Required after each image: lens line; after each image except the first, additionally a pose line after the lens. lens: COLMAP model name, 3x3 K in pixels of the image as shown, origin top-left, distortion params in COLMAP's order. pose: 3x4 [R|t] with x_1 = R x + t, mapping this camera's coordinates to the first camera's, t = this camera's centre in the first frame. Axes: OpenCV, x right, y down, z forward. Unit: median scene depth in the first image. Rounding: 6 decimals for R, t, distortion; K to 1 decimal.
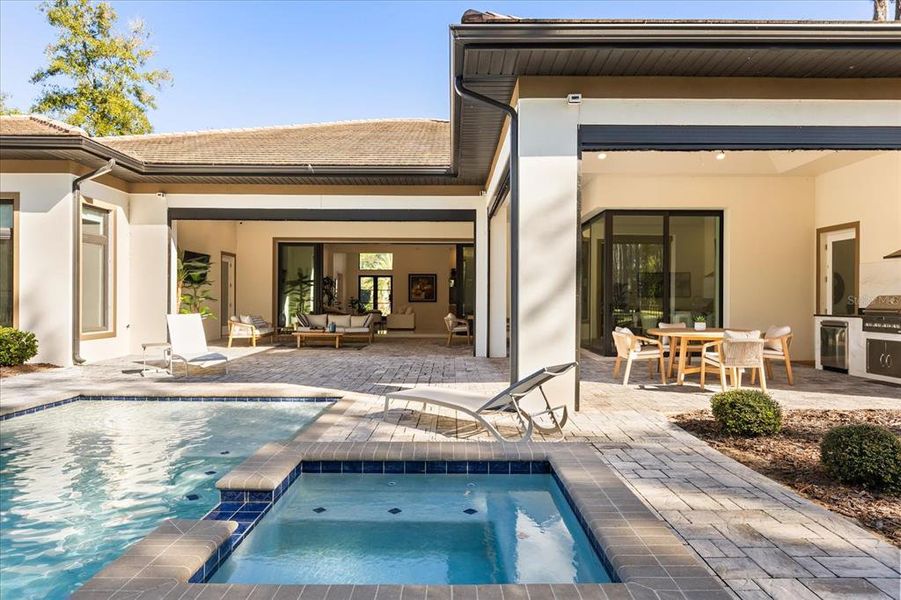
lens RADIAL K [[543.1, 0, 450.5], [0, 543.1, 300.0], [0, 0, 1]] dist [-0.002530, -0.000686]
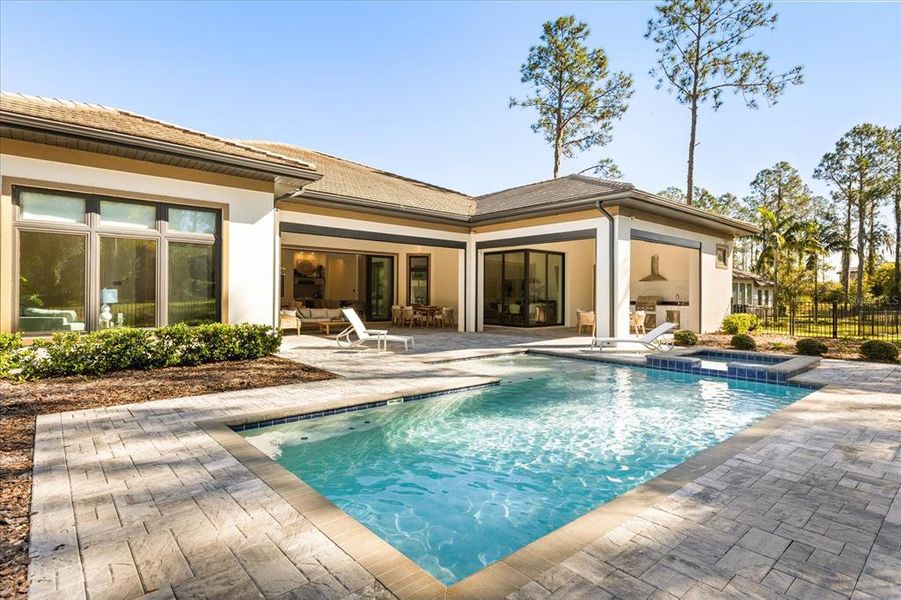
lens RADIAL K [[468.7, 0, 450.5], [0, 468.7, 300.0], [0, 0, 1]] dist [0.000477, -0.000346]
pose [[0.752811, -0.005770, 0.658211, -0.998315], [-0.005802, 0.999865, 0.015401, -0.014999], [-0.658211, -0.015413, 0.752676, -0.035605]]
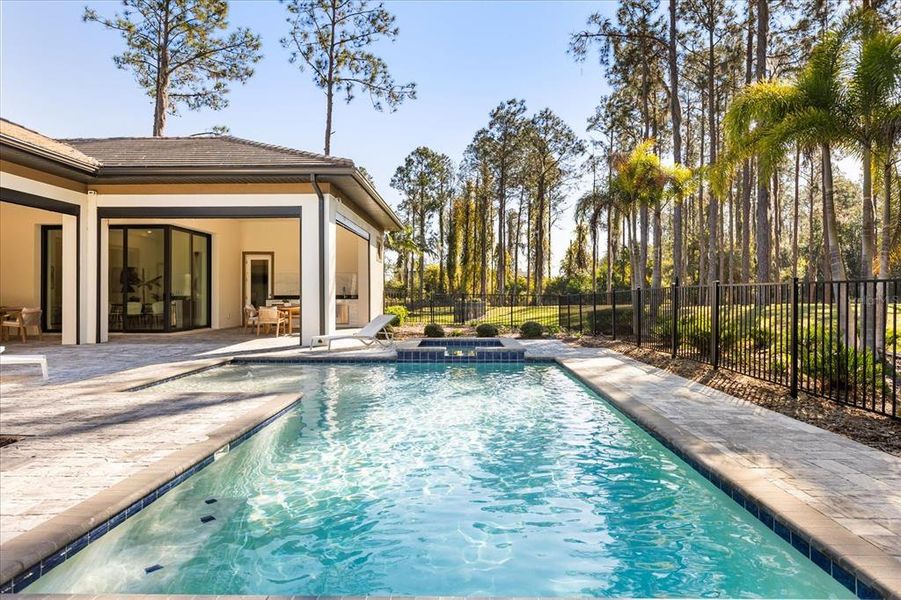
lens RADIAL K [[529.1, 0, 455.5], [0, 529.1, 292.3], [0, 0, 1]] dist [0.002444, 0.000735]
pose [[0.014026, 0.000969, 0.999901, -1.058038], [-0.000339, 0.999999, -0.000964, 0.003648], [-0.999902, -0.000325, 0.014026, 0.277465]]
